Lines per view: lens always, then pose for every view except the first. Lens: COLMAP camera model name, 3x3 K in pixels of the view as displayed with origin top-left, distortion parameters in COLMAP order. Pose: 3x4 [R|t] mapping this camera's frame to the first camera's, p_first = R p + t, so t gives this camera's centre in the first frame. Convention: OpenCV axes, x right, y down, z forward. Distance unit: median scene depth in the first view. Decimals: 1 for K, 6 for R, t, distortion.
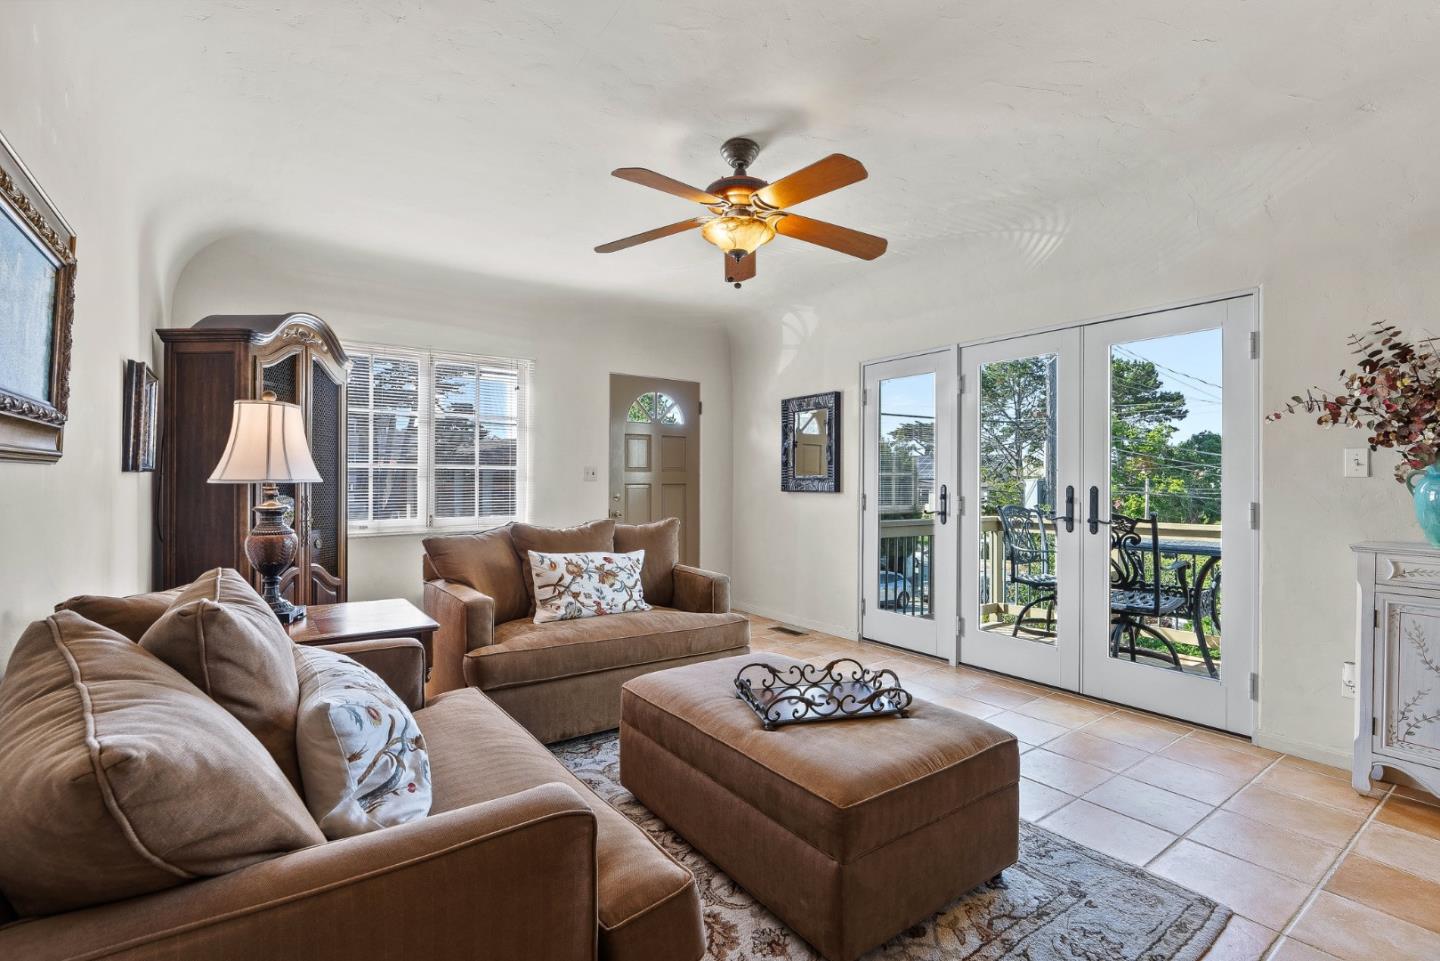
lens RADIAL K [[656.1, 0, 723.5], [0, 656.1, 484.4], [0, 0, 1]] dist [0.001577, 0.000268]
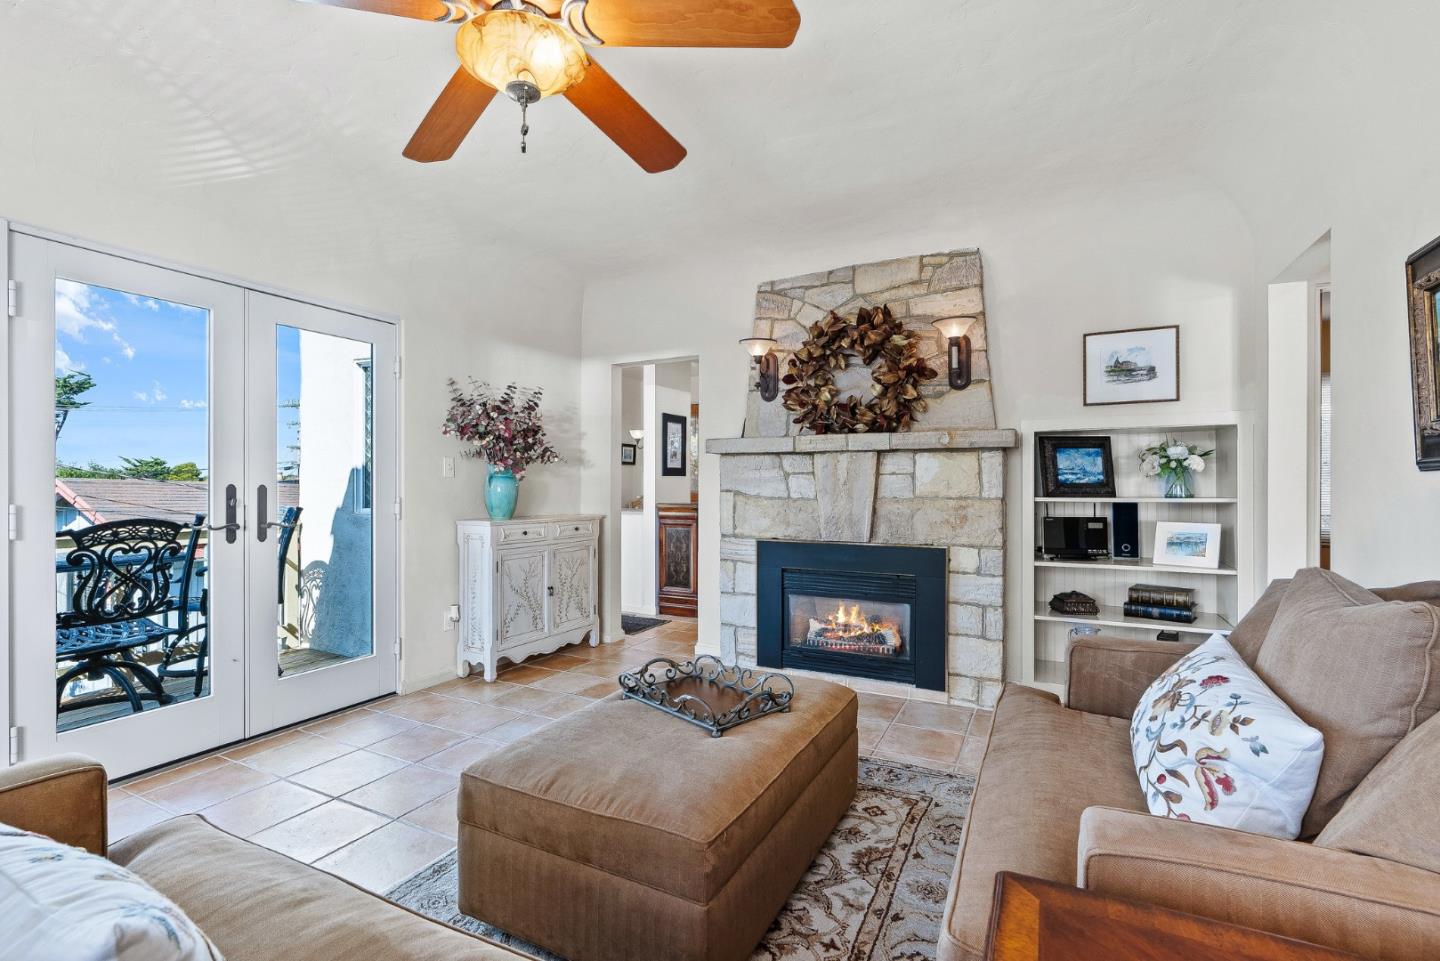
lens RADIAL K [[656.1, 0, 722.0], [0, 656.1, 481.9], [0, 0, 1]] dist [0.001577, 0.000268]
pose [[-0.461838, -0.008056, 0.886928, -0.536343], [-0.010299, 0.999940, 0.003719, -0.011472], [-0.886904, -0.007417, -0.461894, 1.012220]]
